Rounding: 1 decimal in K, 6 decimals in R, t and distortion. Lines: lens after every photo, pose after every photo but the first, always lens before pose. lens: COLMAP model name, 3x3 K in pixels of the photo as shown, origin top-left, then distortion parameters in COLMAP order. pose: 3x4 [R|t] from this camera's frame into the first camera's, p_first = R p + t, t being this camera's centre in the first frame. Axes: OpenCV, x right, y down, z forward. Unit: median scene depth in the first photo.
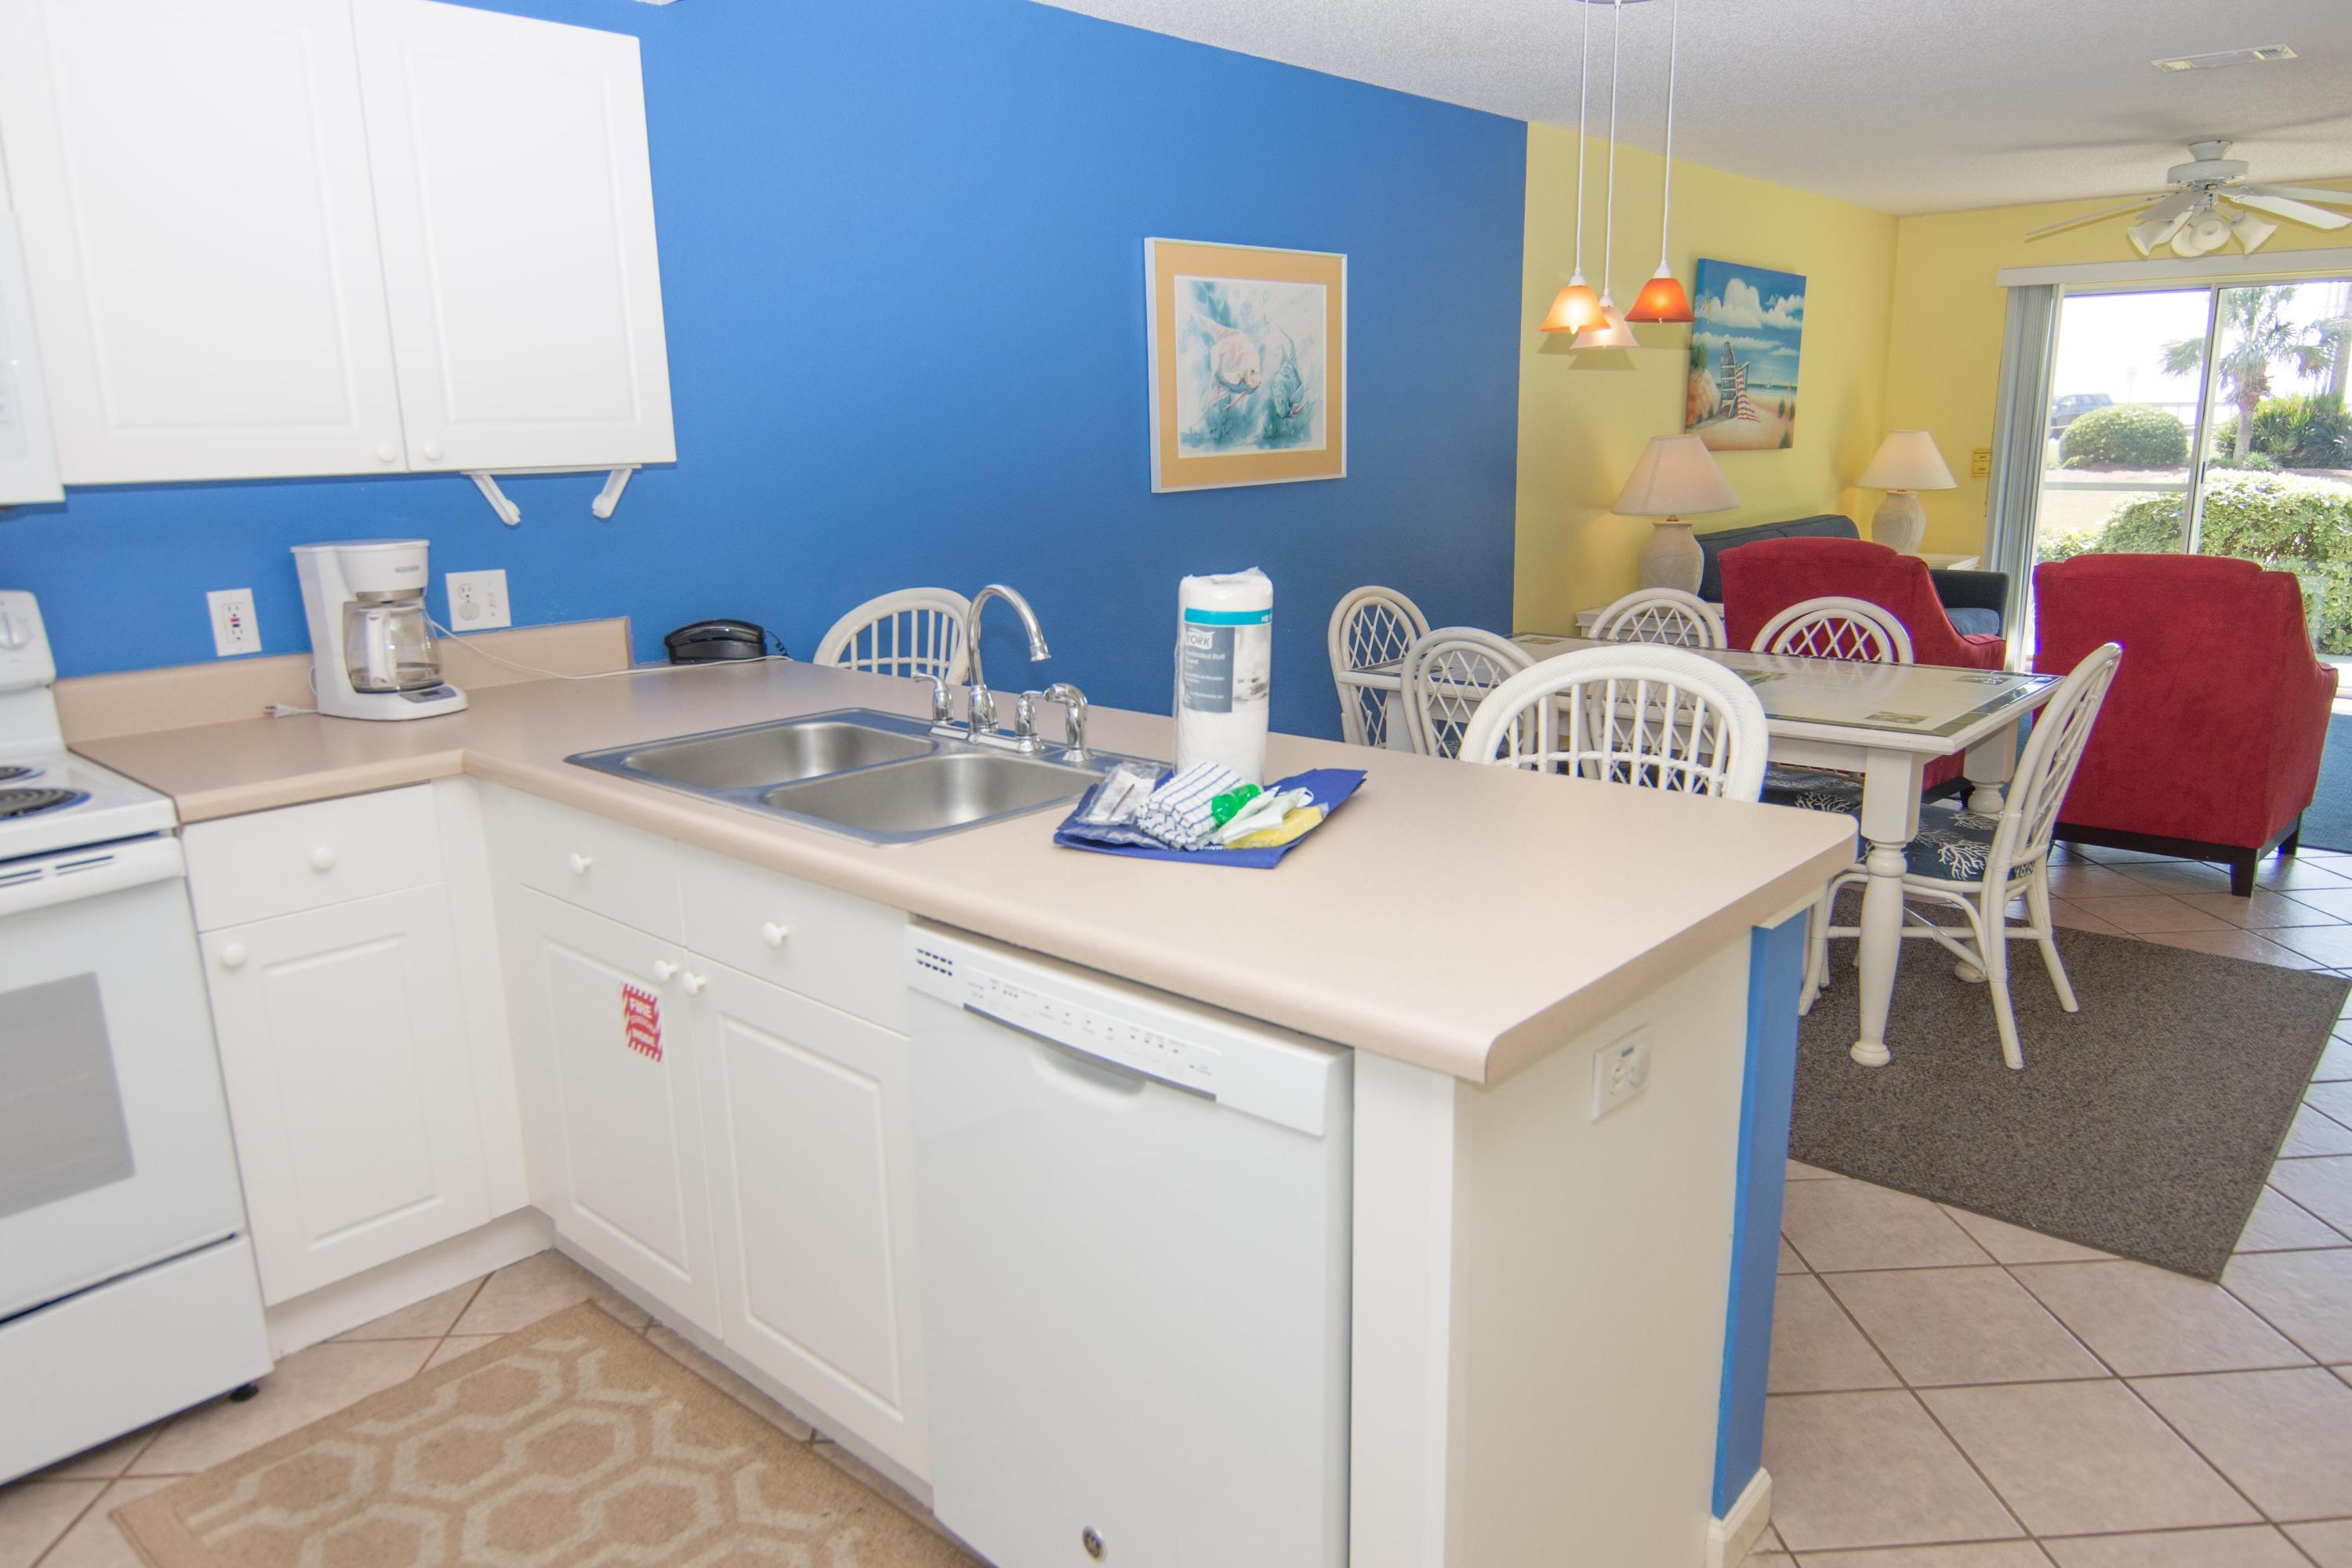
lens RADIAL K [[1561.0, 0, 1121.2], [0, 1561.0, 806.9], [0, 0, 1]] dist [0.003451, -0.021097]
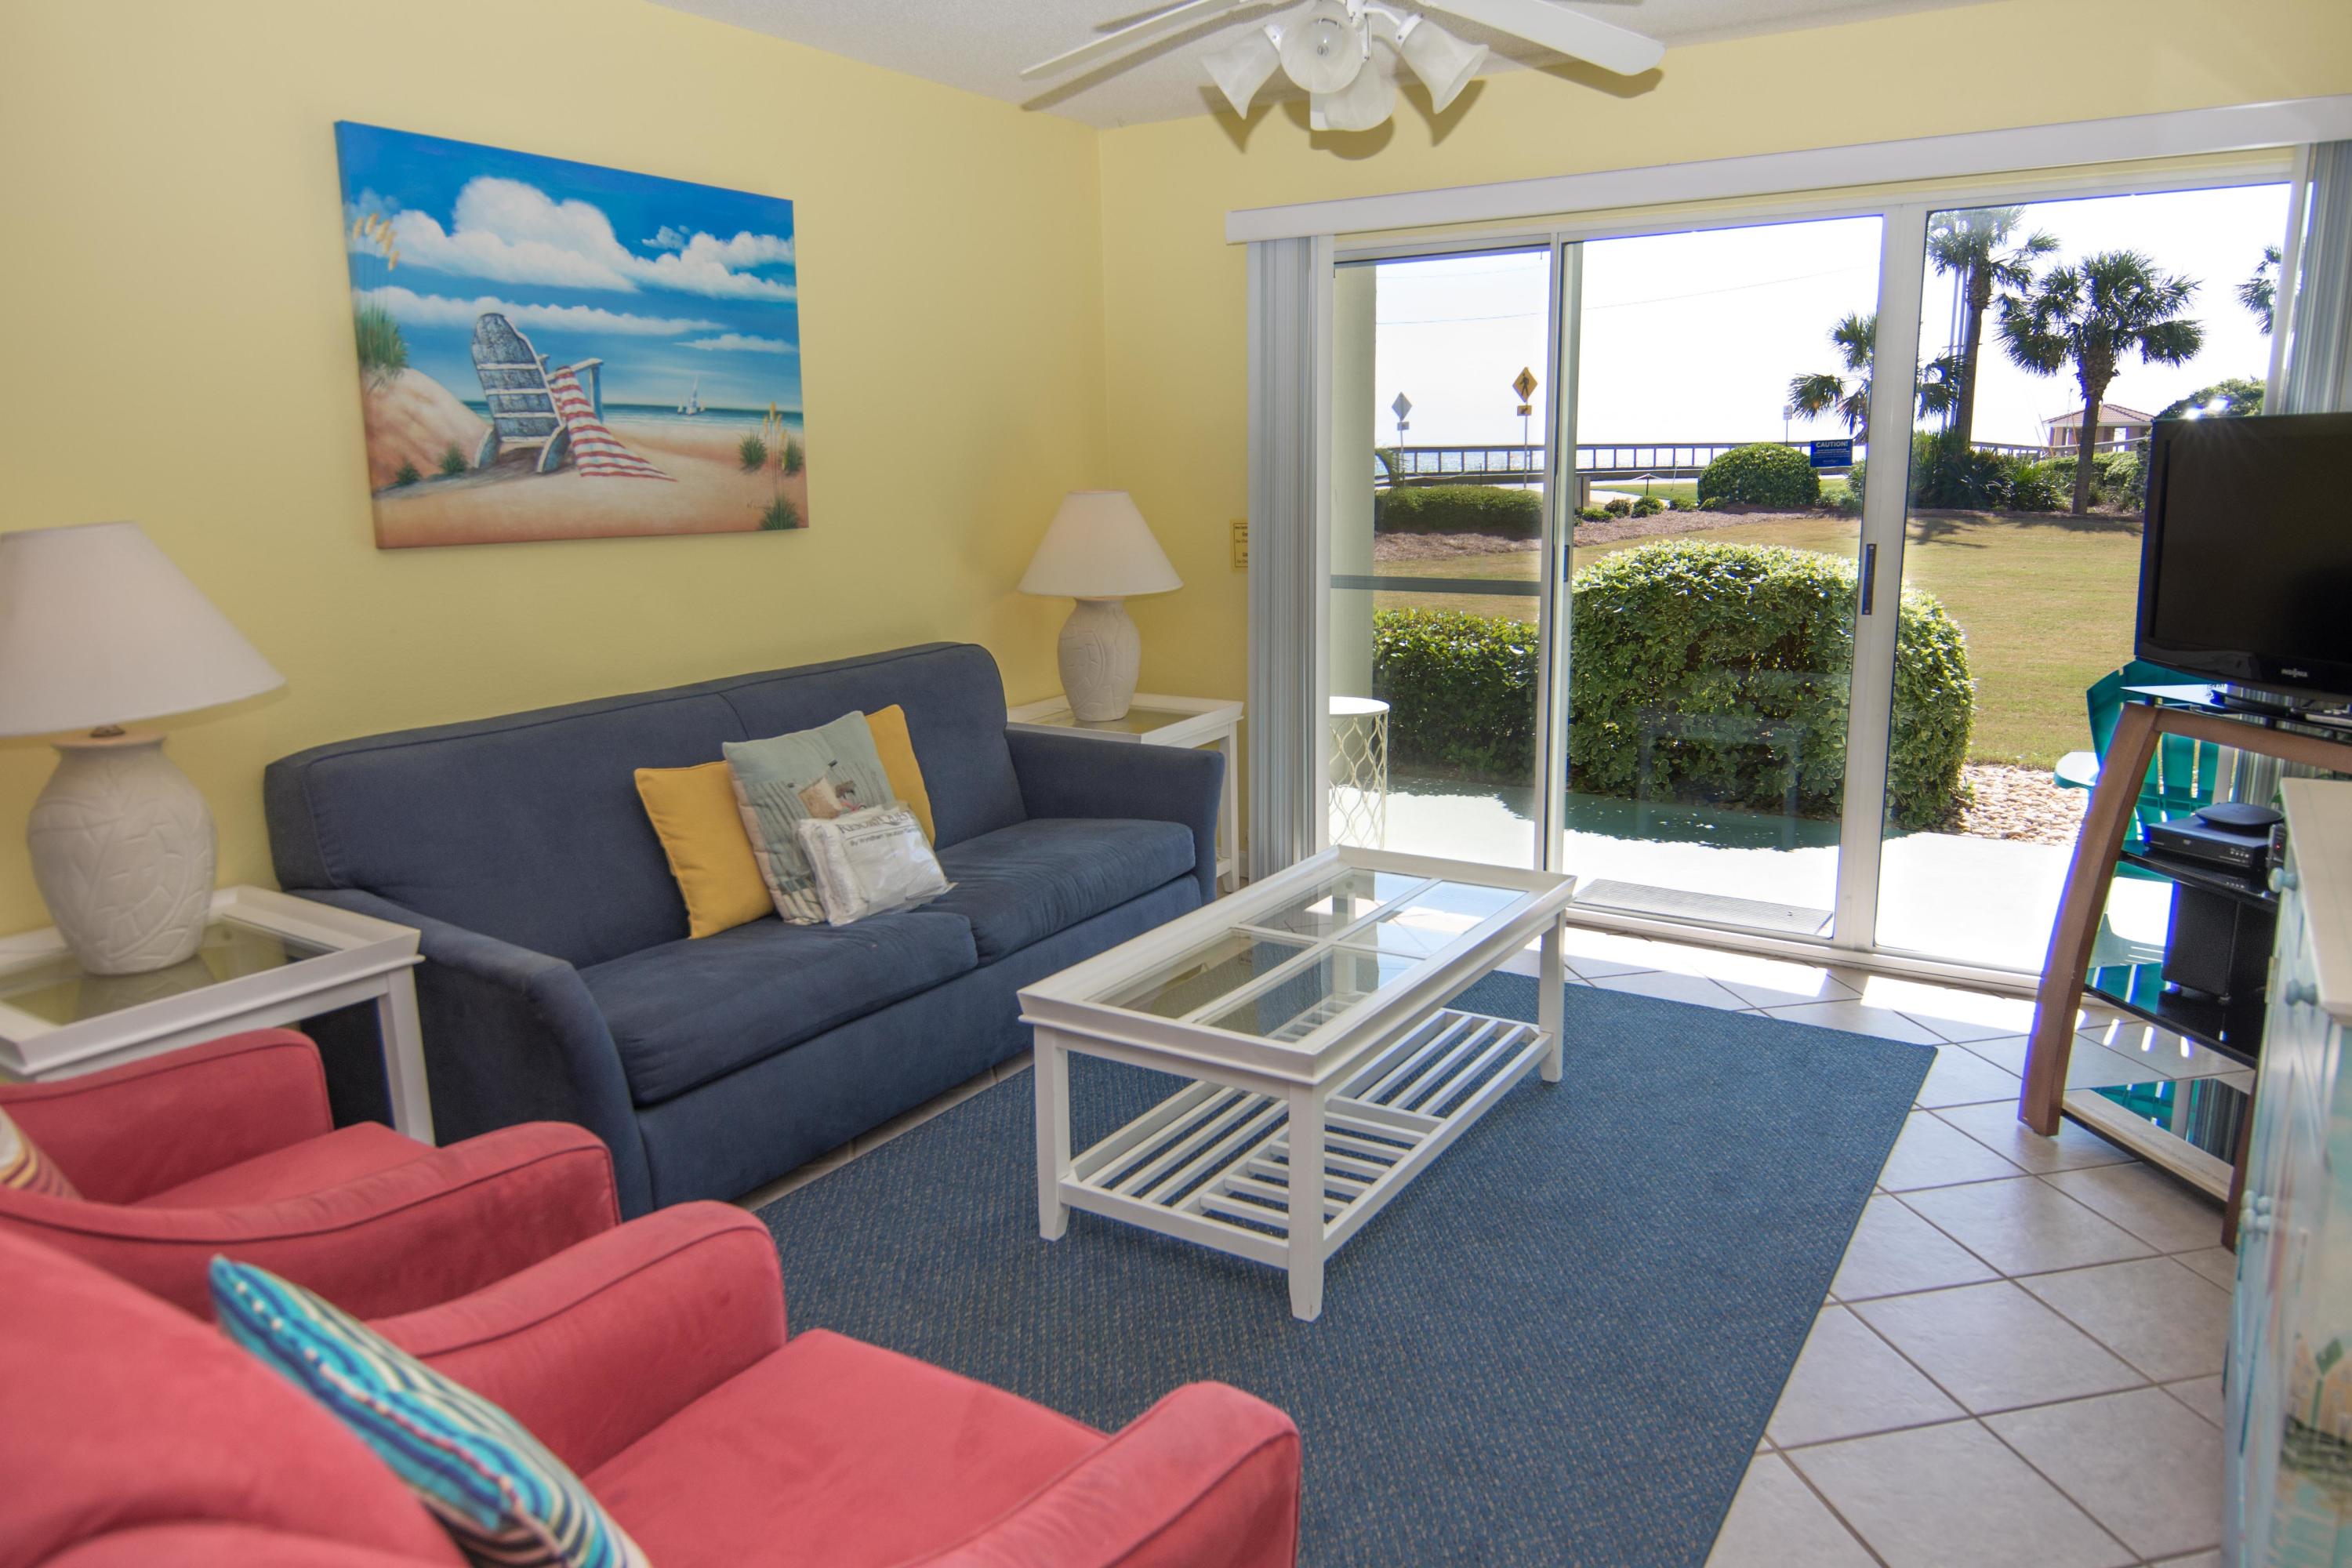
lens RADIAL K [[1561.0, 0, 1137.4], [0, 1561.0, 775.6], [0, 0, 1]] dist [0.003451, -0.021097]
pose [[0.987596, -0.030773, 0.153970, 0.460872], [0.037304, 0.998515, -0.039712, -0.122953], [-0.152519, 0.044963, 0.987277, 0.472766]]
